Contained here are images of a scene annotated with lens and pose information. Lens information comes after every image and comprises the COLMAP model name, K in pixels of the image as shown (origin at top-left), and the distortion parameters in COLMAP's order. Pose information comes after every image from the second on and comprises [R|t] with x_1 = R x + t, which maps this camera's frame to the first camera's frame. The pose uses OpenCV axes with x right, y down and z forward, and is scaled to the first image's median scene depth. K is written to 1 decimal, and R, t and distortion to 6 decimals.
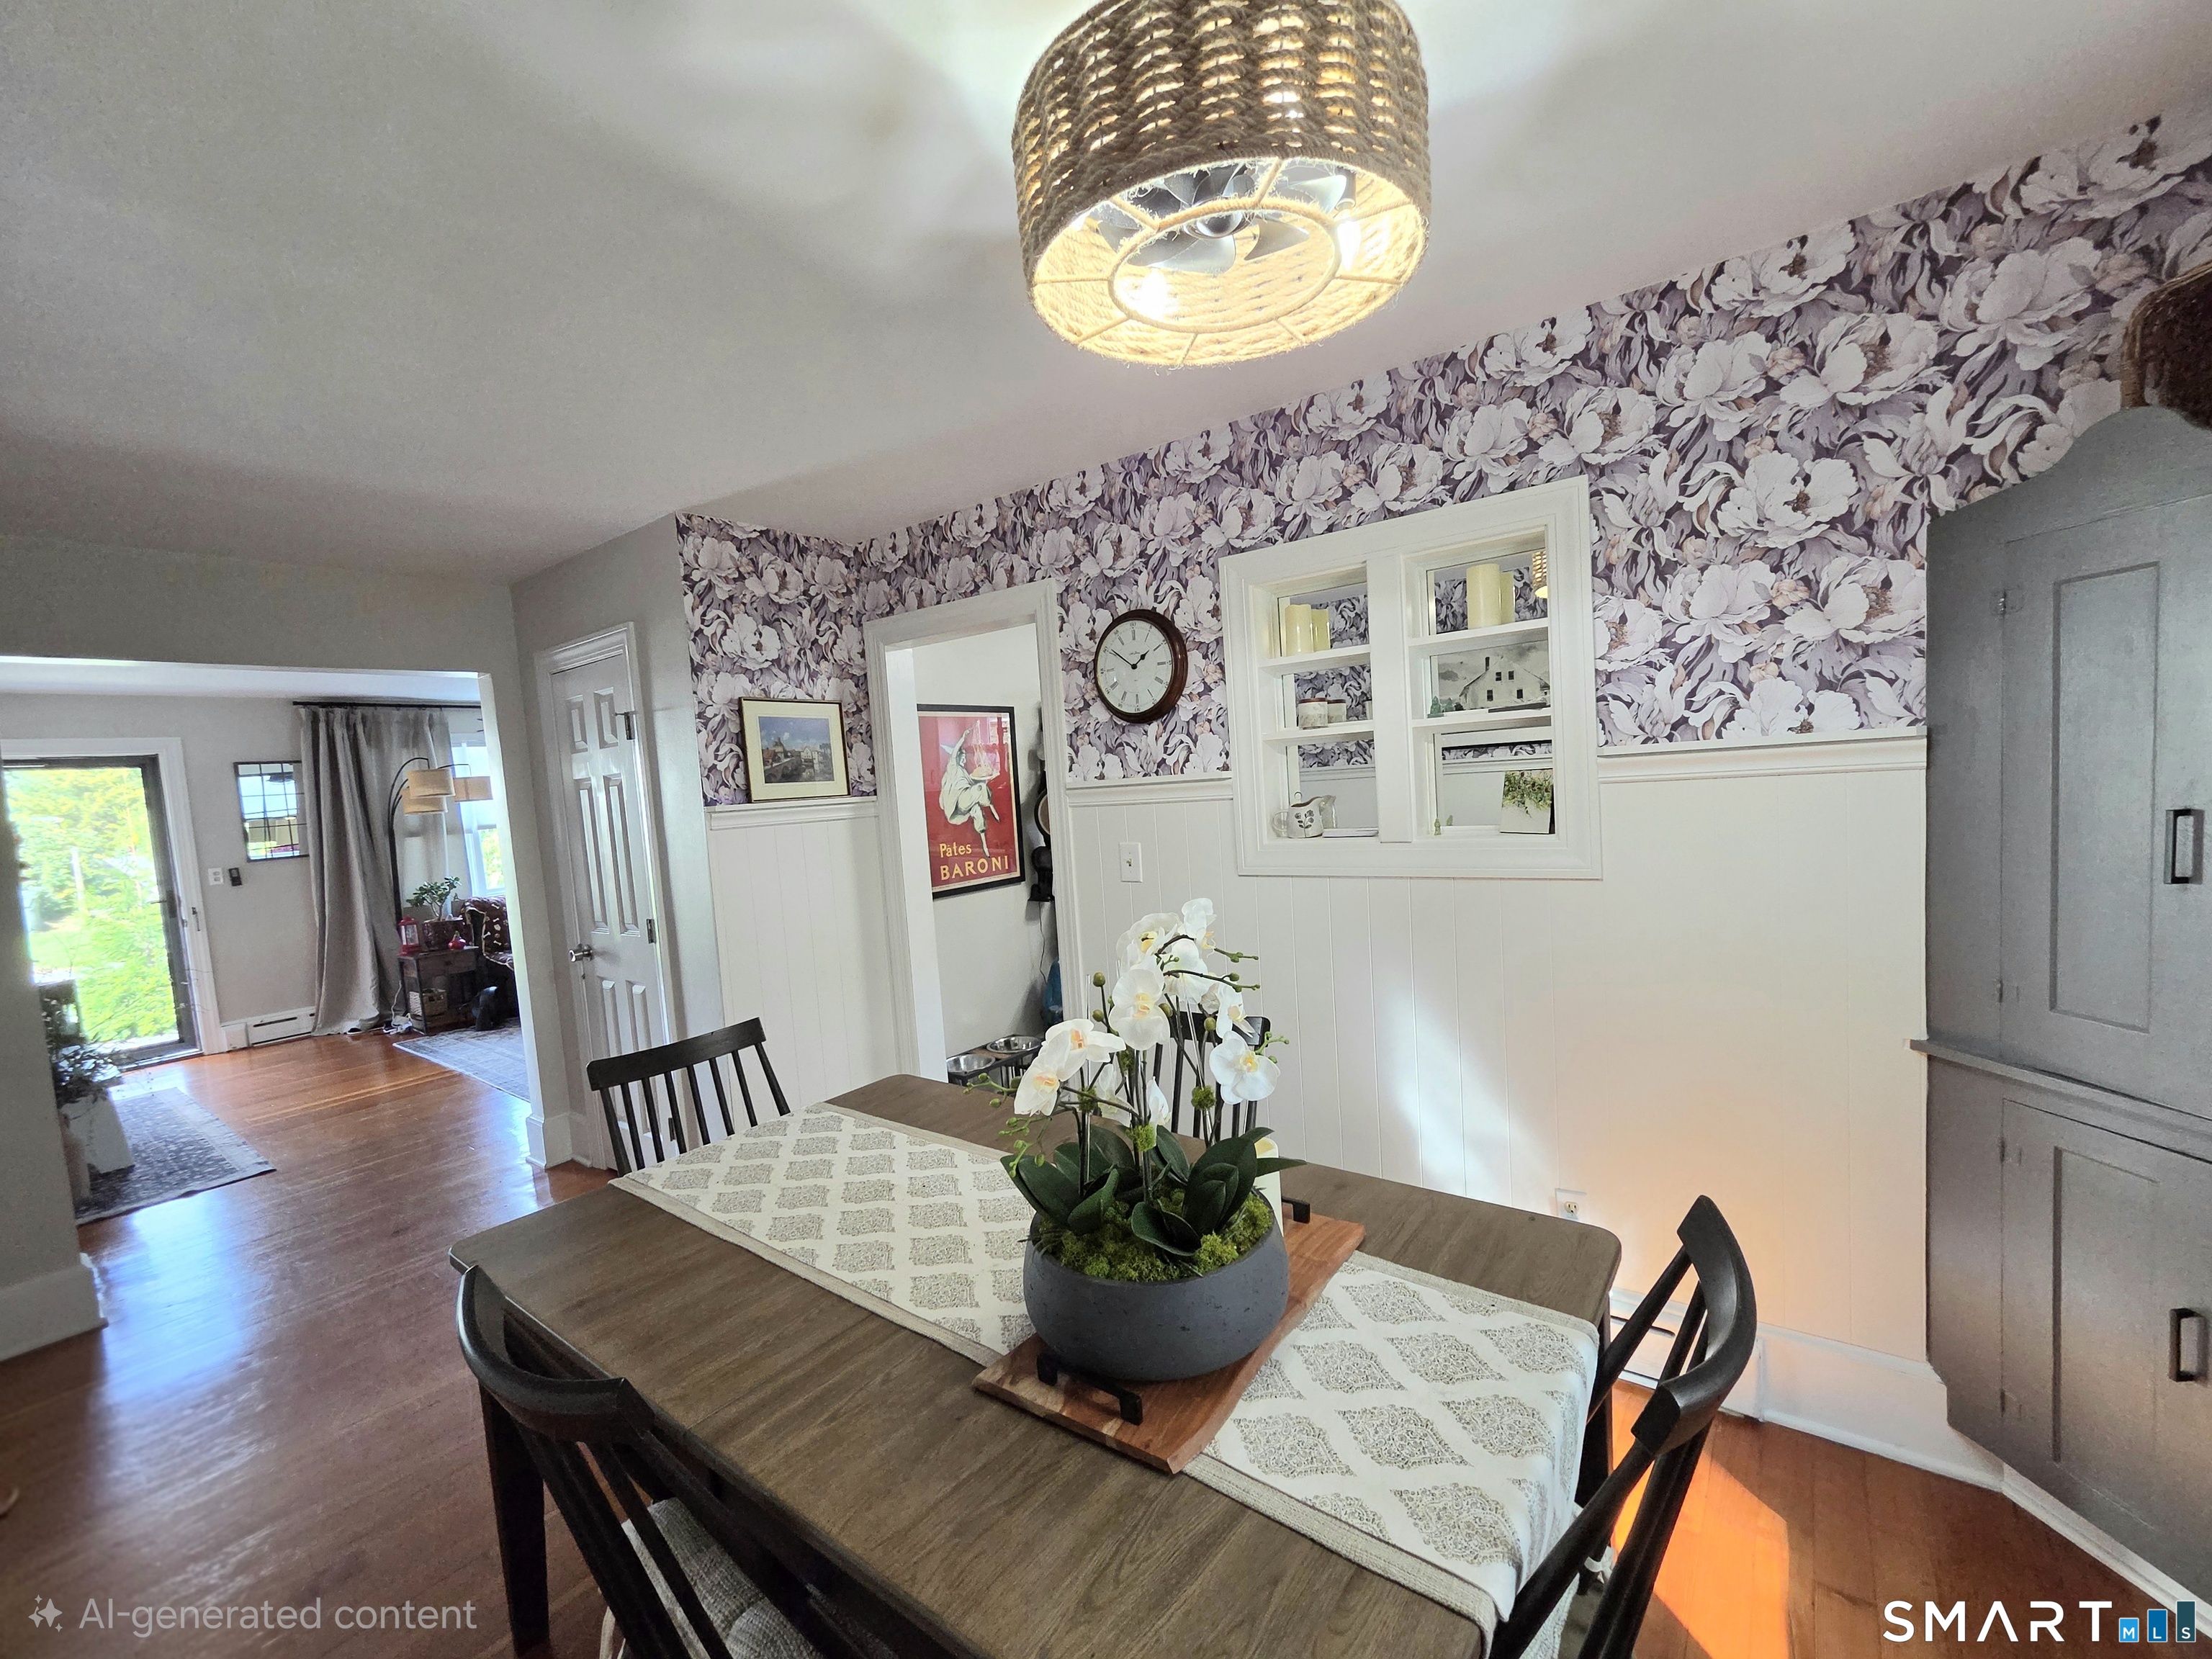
lens RADIAL K [[905.9, 0, 1107.5], [0, 905.9, 842.0], [0, 0, 1]] dist [-0.008247, -0.000373]
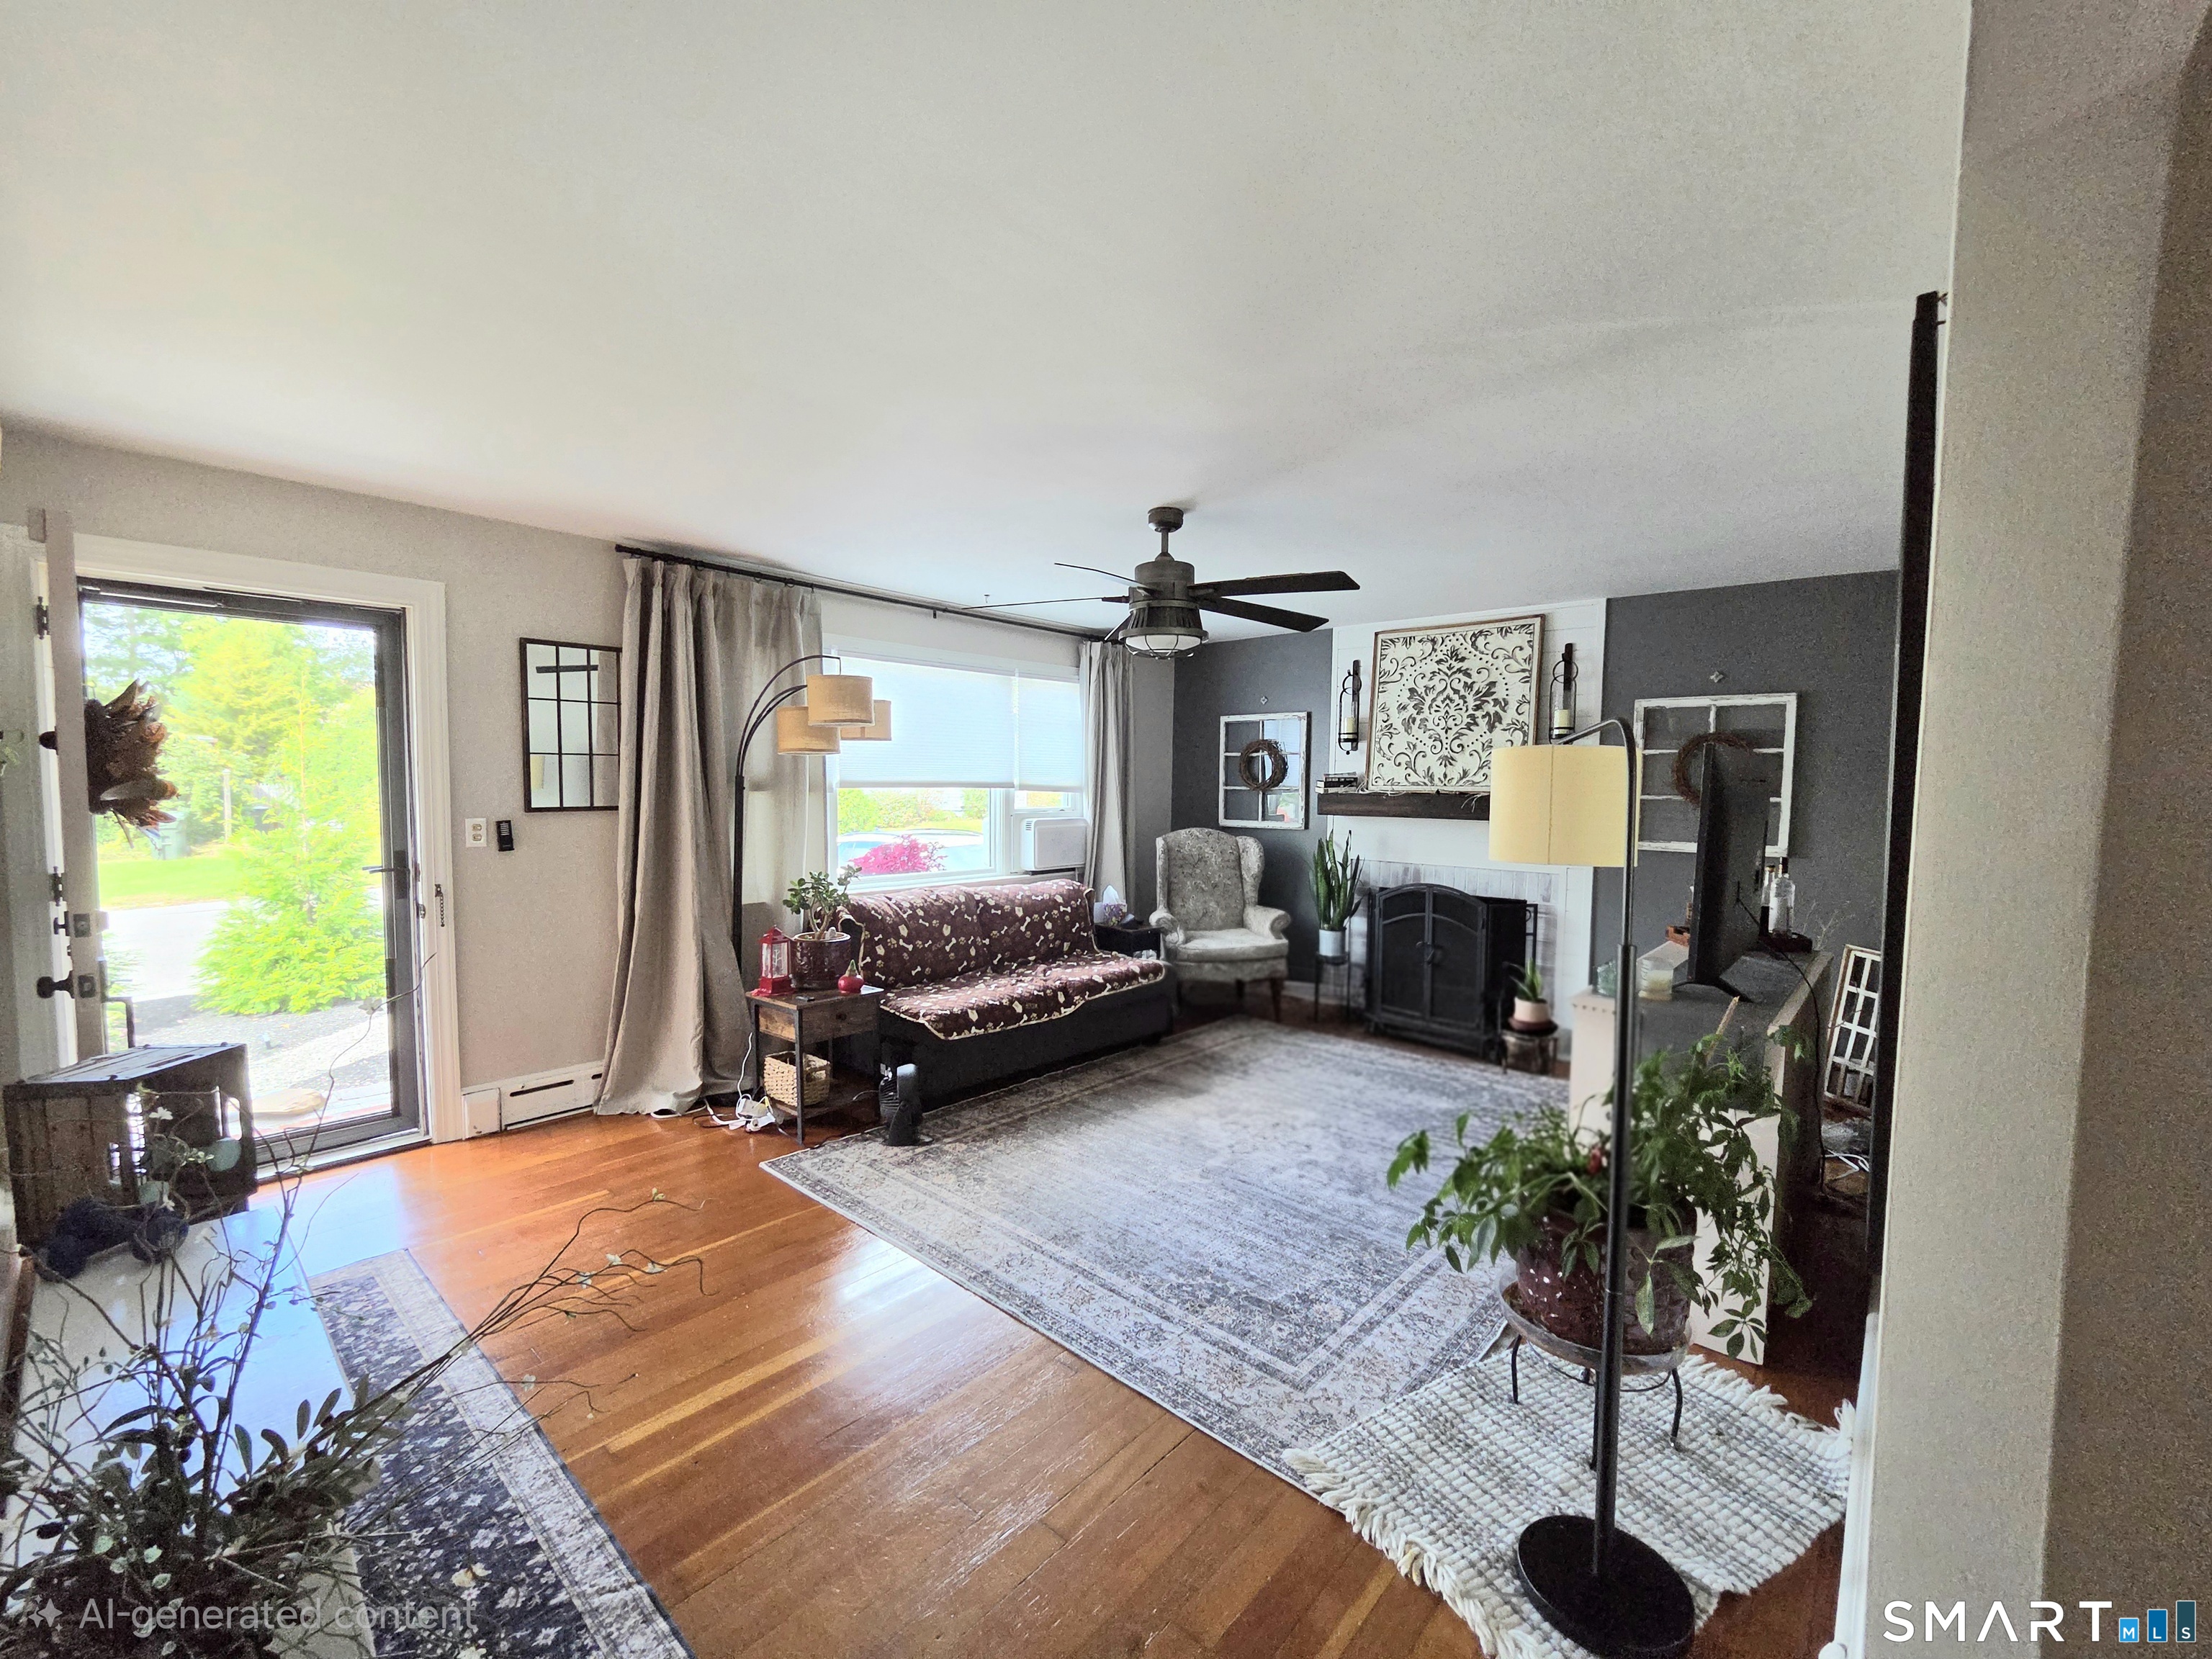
lens RADIAL K [[915.0, 0, 1128.0], [0, 915.0, 840.4], [0, 0, 1]] dist [-0.011330, 0.000576]
pose [[0.993976, 0.084732, -0.069507, -1.087269], [-0.085129, 0.996366, -0.002766, 0.018977], [0.069020, 0.008667, 0.997578, 0.907359]]
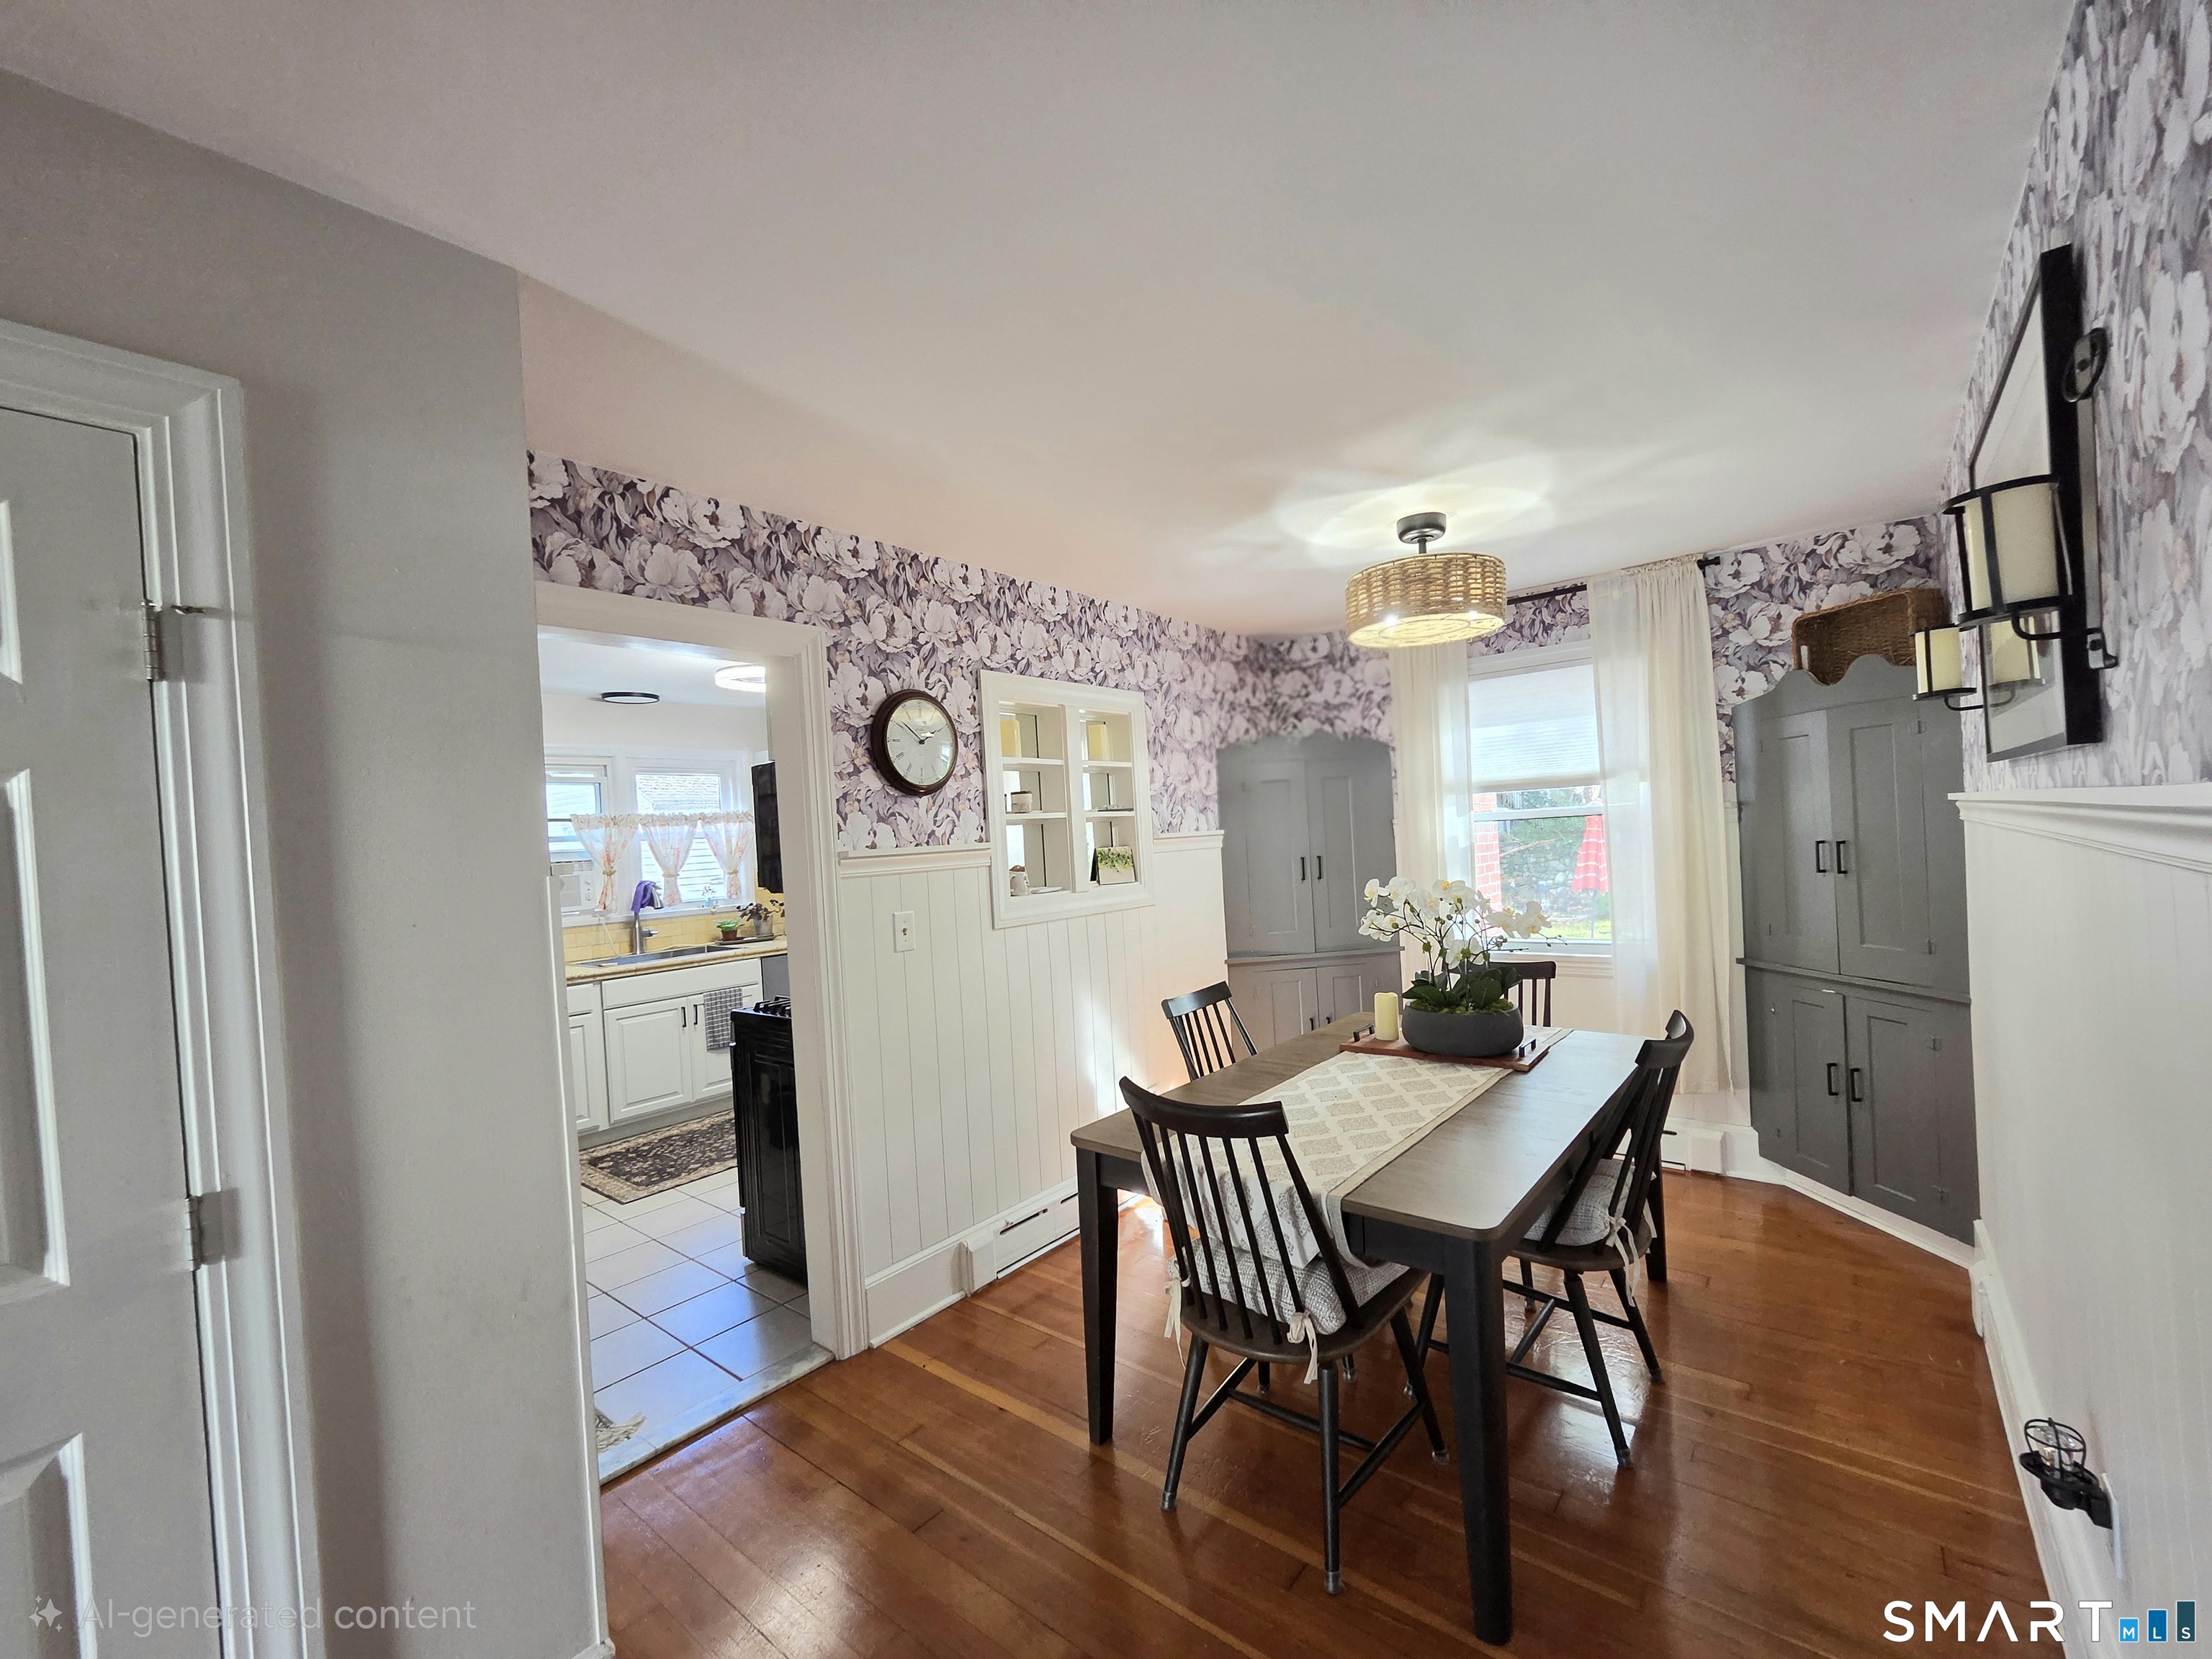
lens RADIAL K [[910.8, 0, 1104.0], [0, 910.8, 846.7], [0, 0, 1]] dist [-0.008259, 0.000154]
pose [[0.051550, 0.053387, 0.997242, -0.910926], [0.123378, 0.990580, -0.059408, 0.015633], [-0.991020, 0.126100, 0.044477, 0.677661]]
